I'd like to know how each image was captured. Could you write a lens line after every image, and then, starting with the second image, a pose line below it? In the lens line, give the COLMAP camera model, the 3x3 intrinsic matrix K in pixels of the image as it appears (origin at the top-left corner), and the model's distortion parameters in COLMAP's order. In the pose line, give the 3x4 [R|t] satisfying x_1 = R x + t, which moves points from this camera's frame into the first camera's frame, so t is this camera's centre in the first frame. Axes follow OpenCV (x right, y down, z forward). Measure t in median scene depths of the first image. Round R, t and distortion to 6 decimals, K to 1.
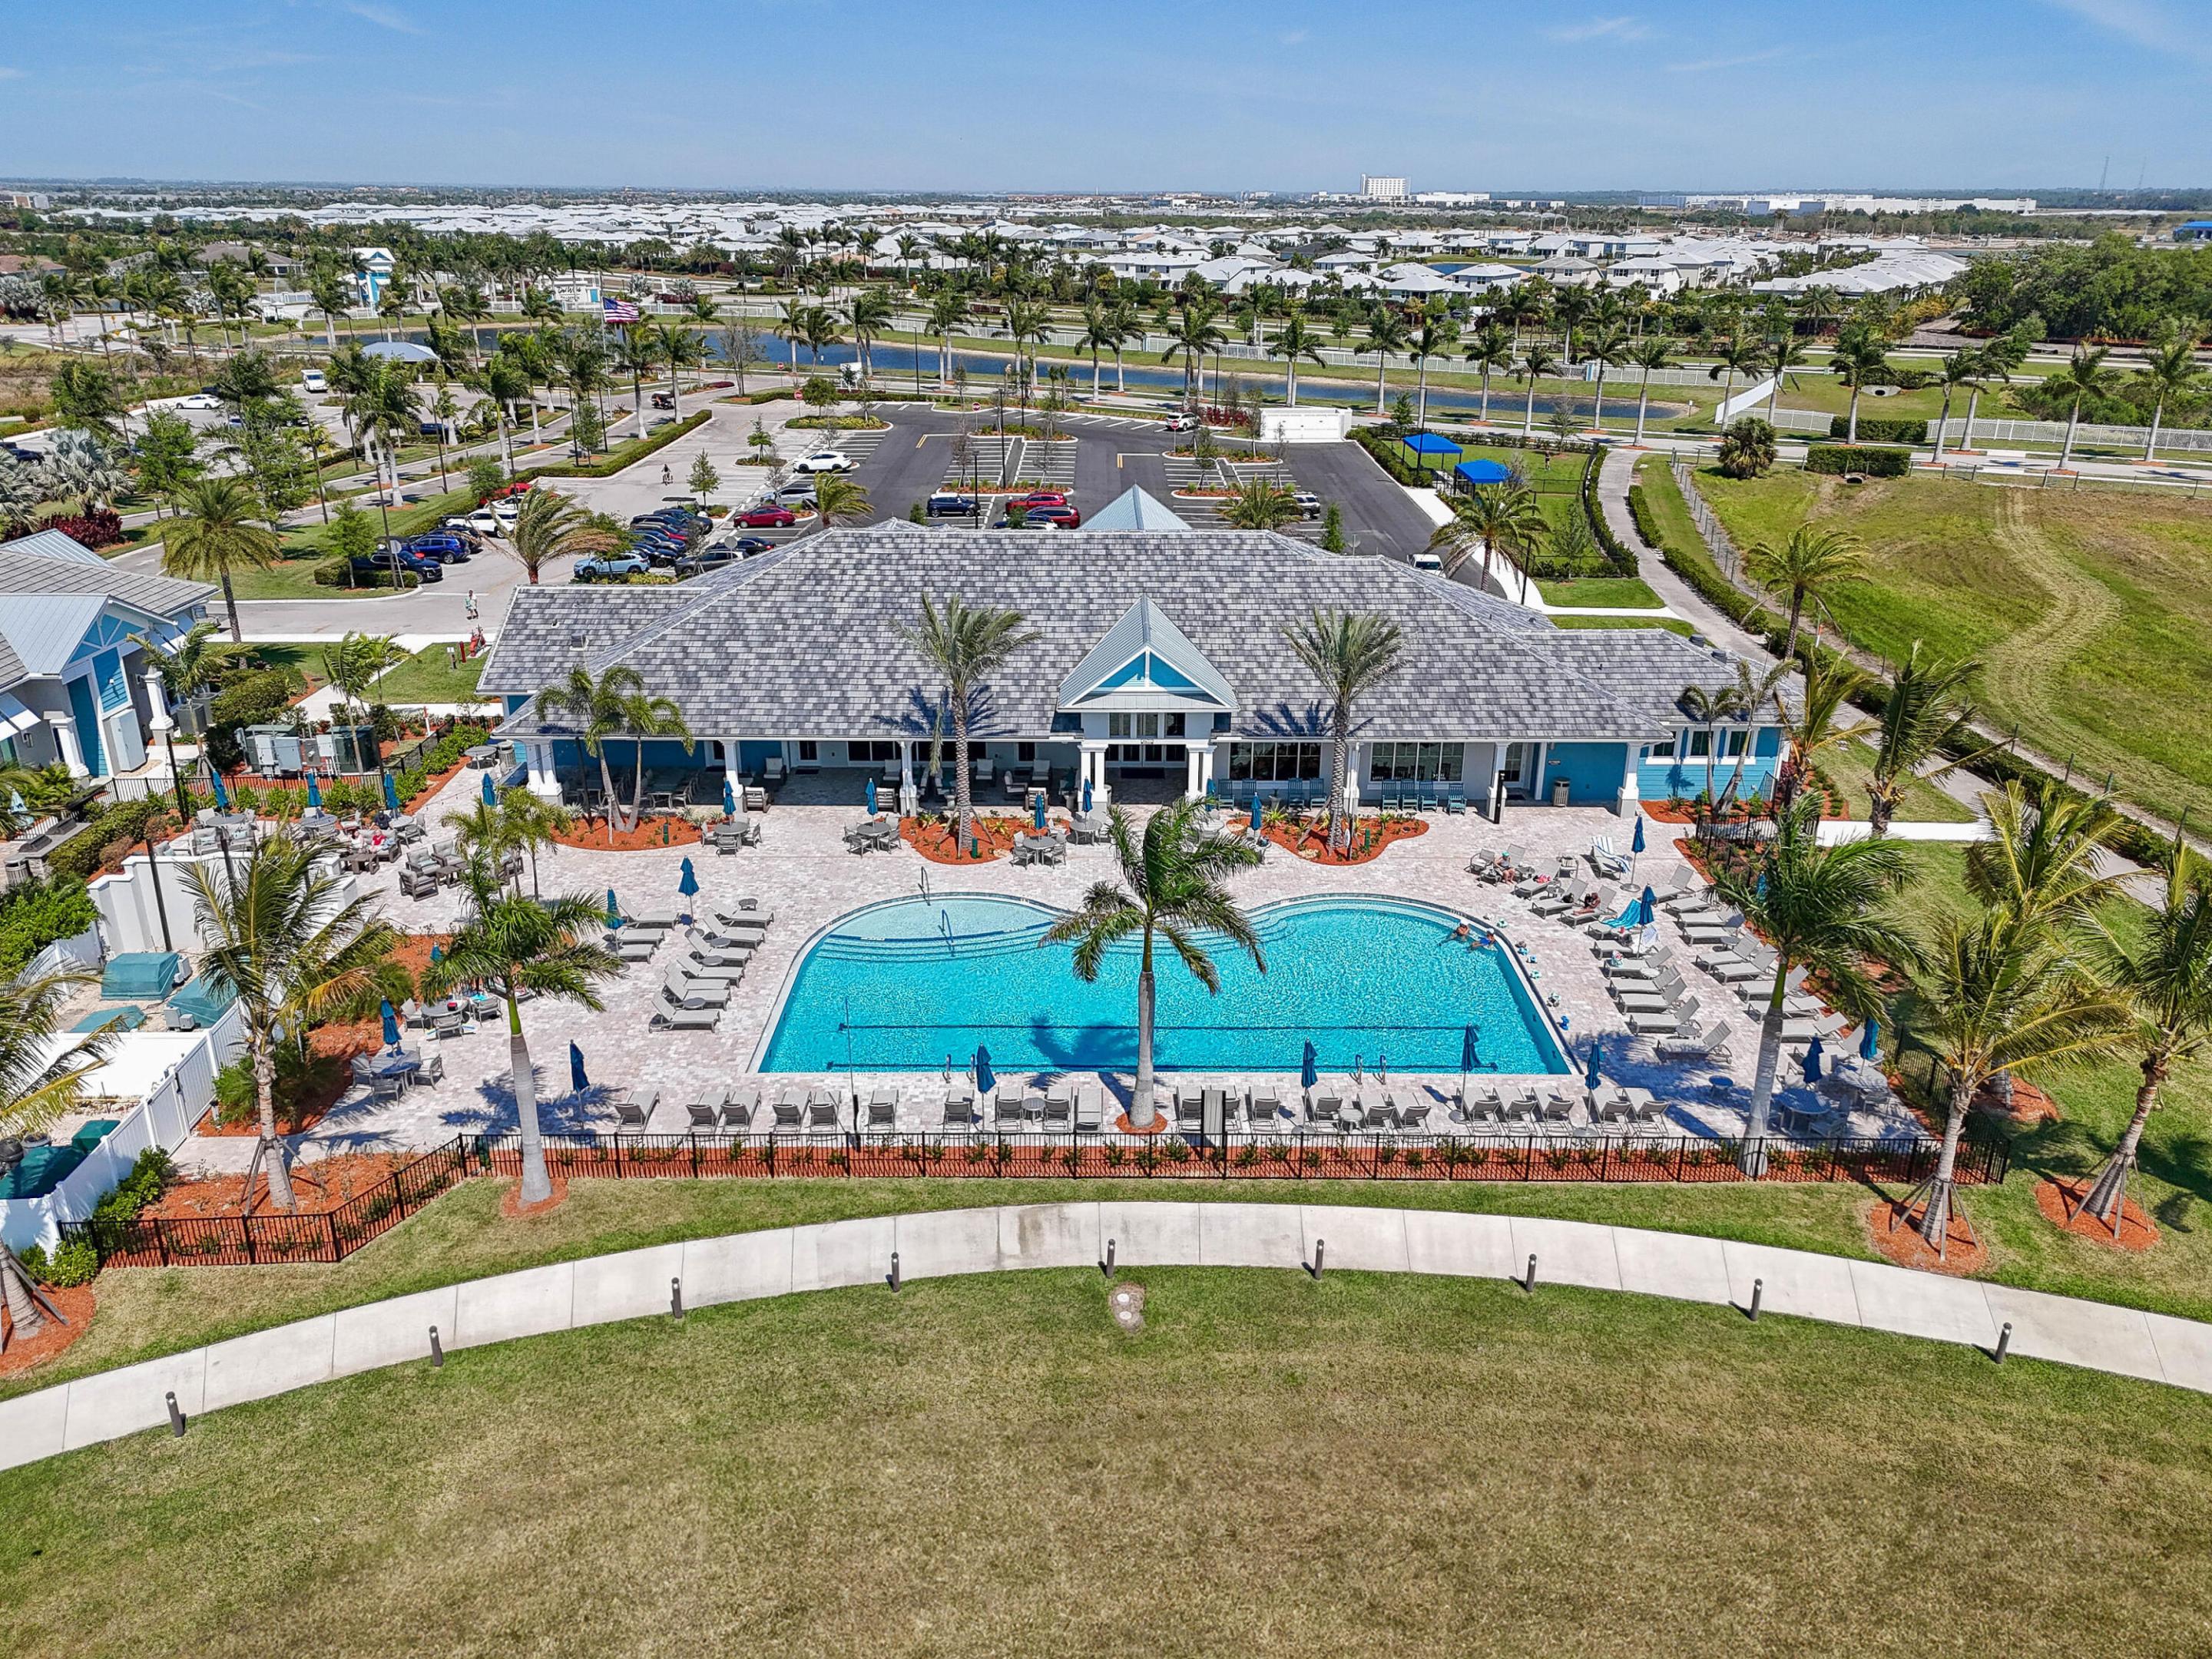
lens RADIAL K [[1635.8, 0, 1109.9], [0, 1635.8, 816.6], [0, 0, 1]] dist [0.073333, -0.057351]
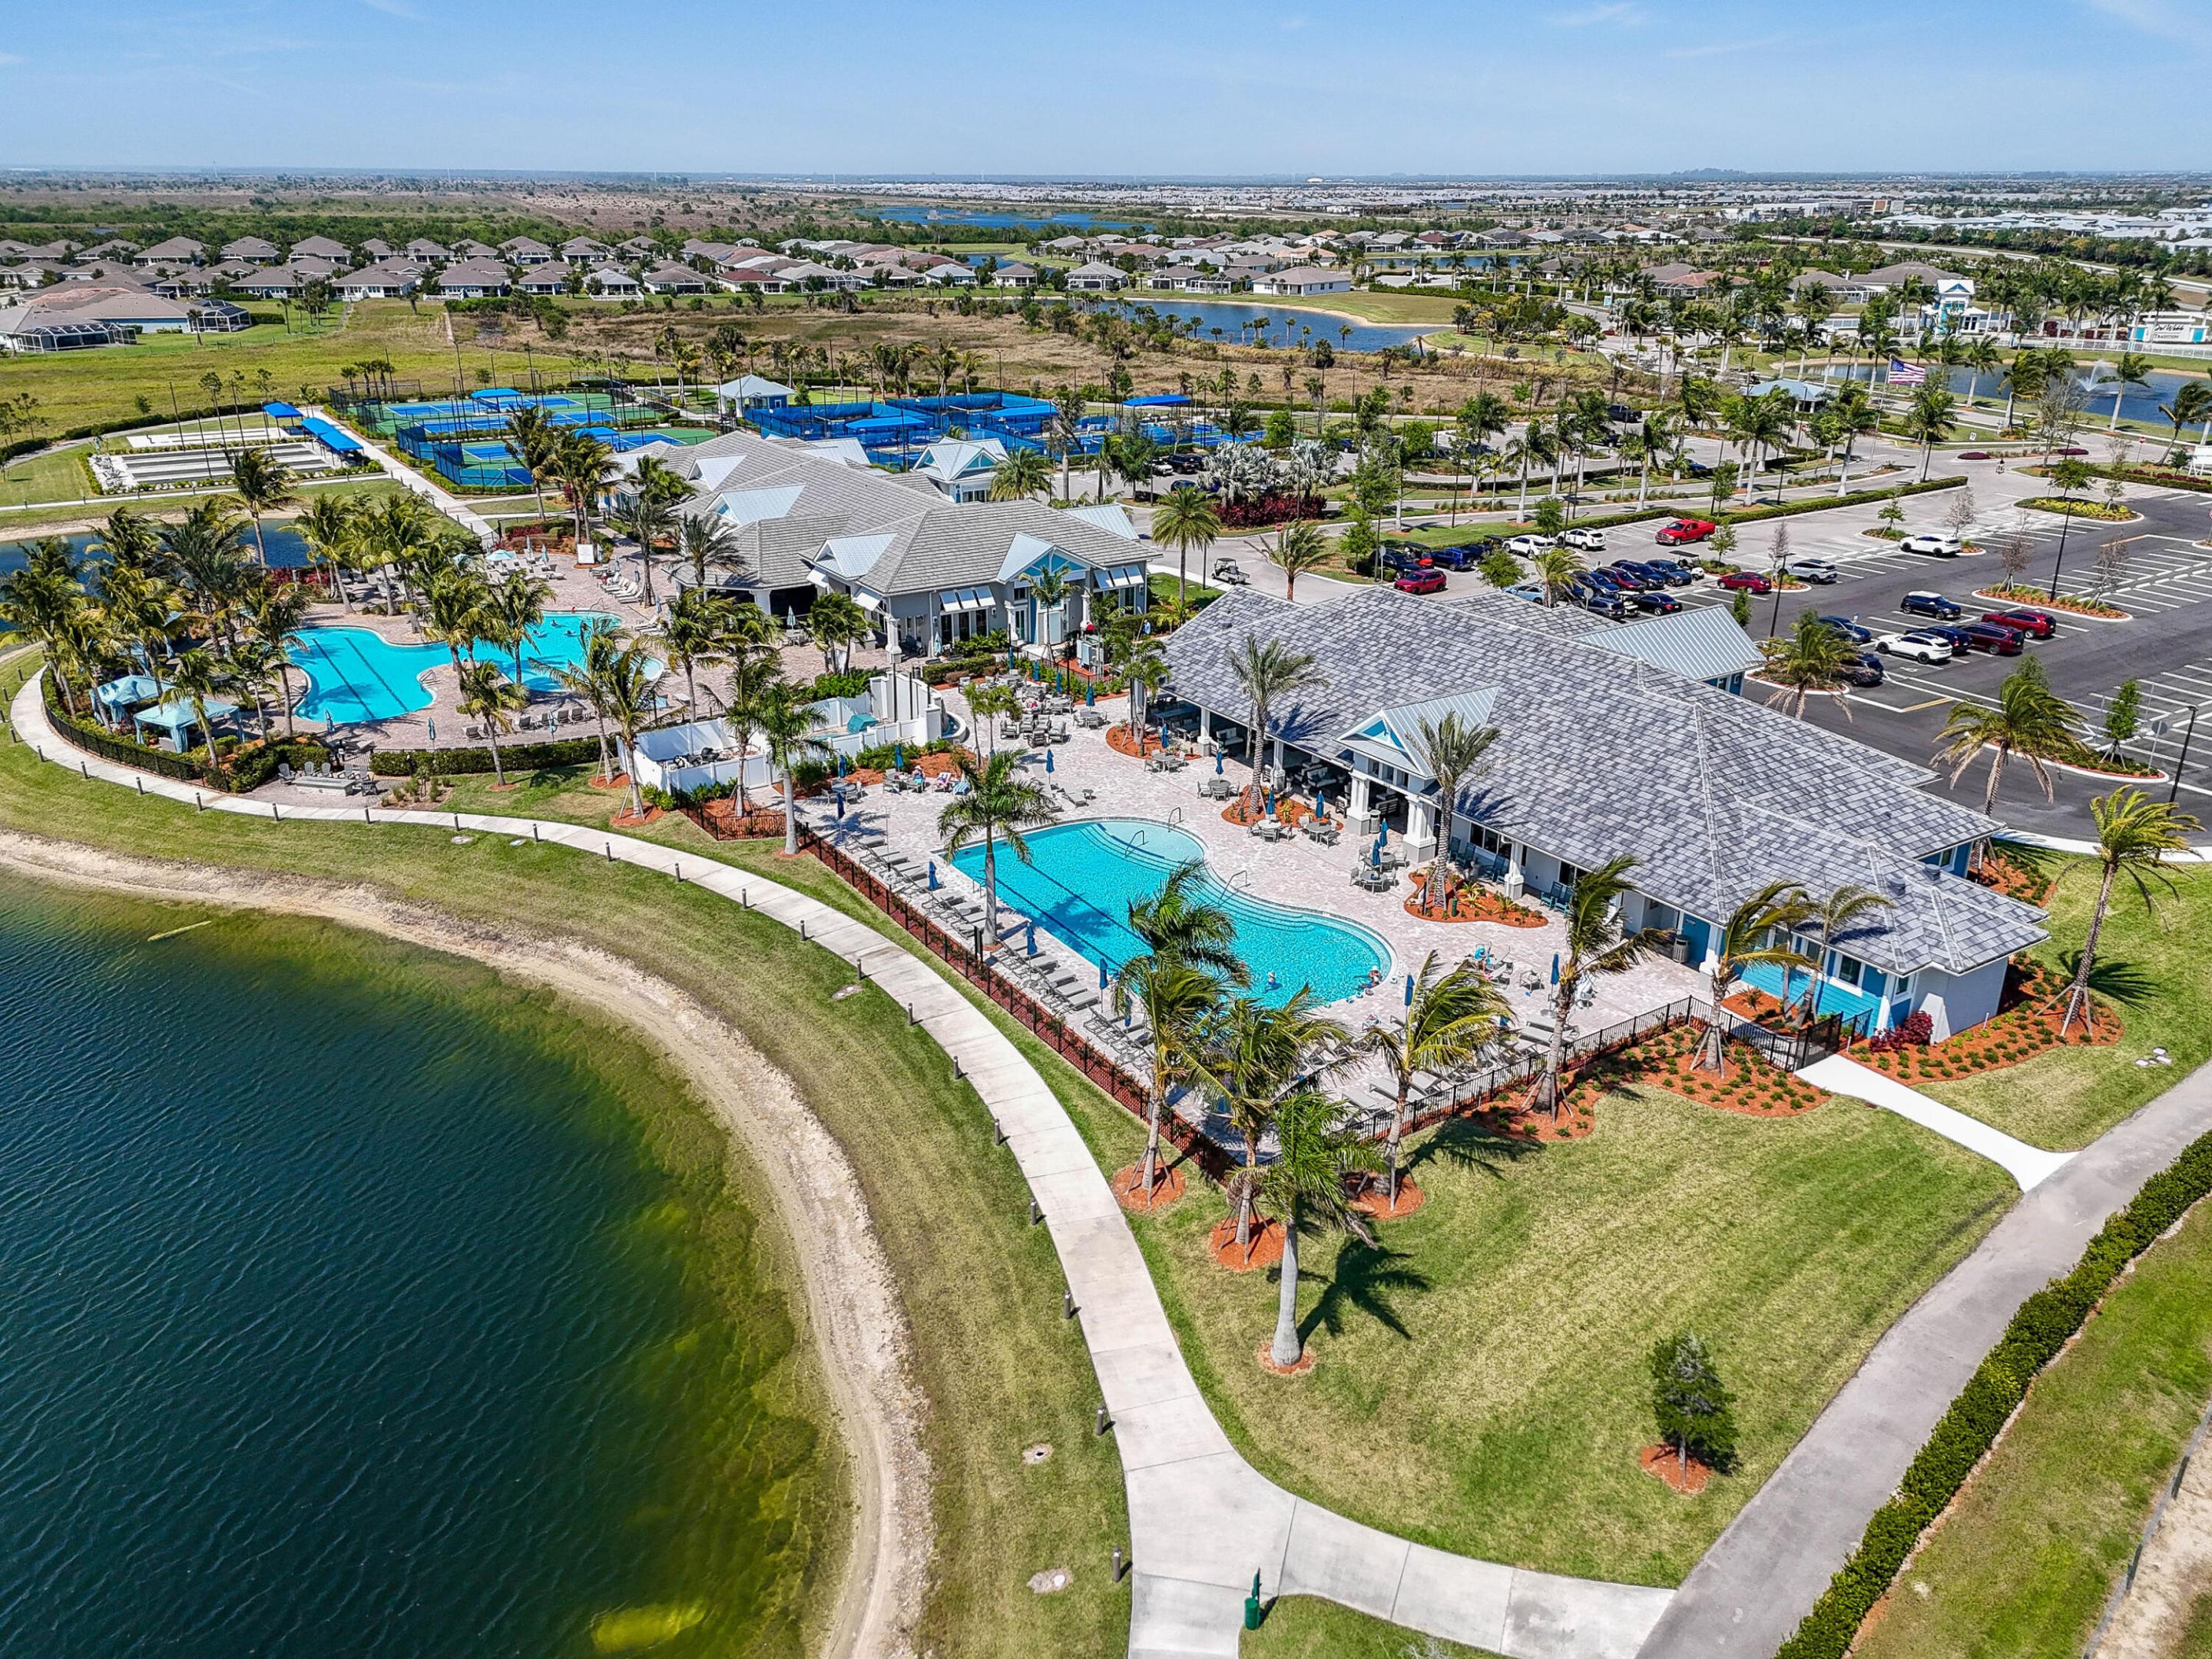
lens RADIAL K [[1635.8, 0, 1104.8], [0, 1635.8, 815.6], [0, 0, 1]] dist [0.073333, -0.057351]
pose [[0.537644, 0.301834, -0.787296, 0.953971], [-0.297914, 0.941508, 0.157510, -0.164769], [0.788788, 0.149862, 0.596117, 0.055406]]
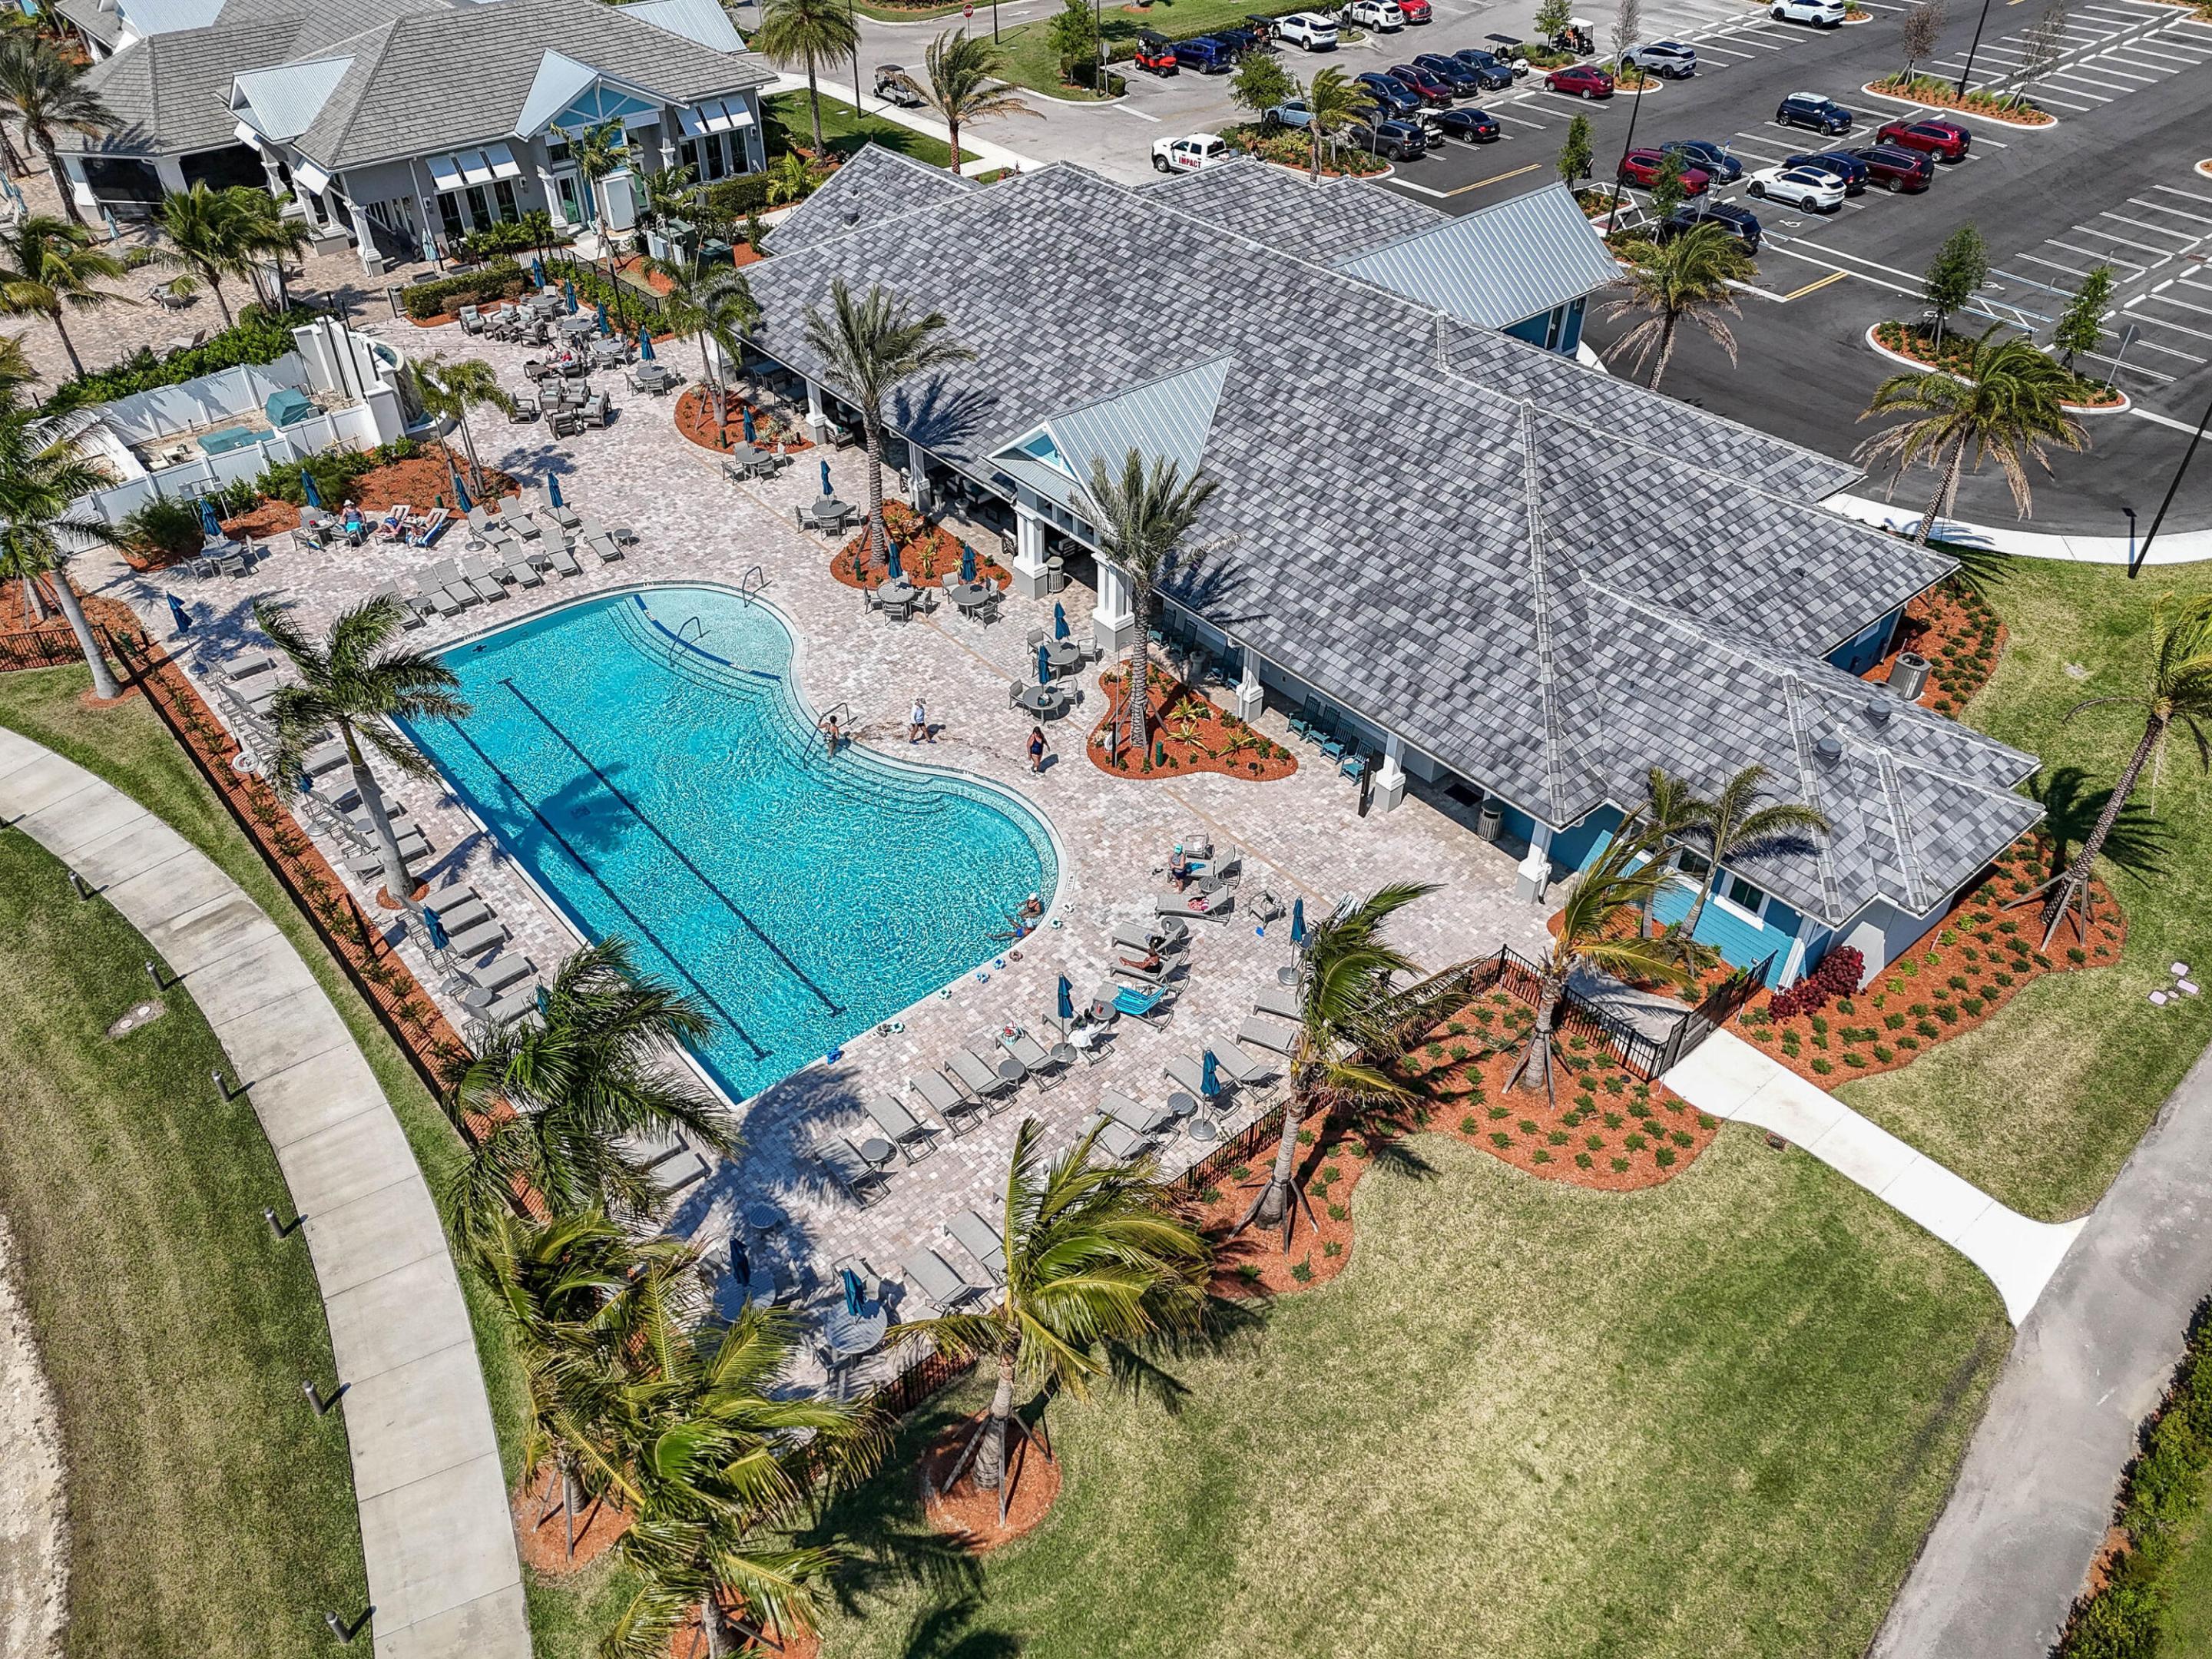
lens RADIAL K [[1635.8, 0, 1113.5], [0, 1635.8, 813.7], [0, 0, 1]] dist [0.073333, -0.057351]
pose [[0.645723, 0.481027, -0.593005, 0.624858], [-0.273451, 0.870789, 0.408596, -0.277744], [0.712928, -0.101682, 0.693826, 0.427902]]
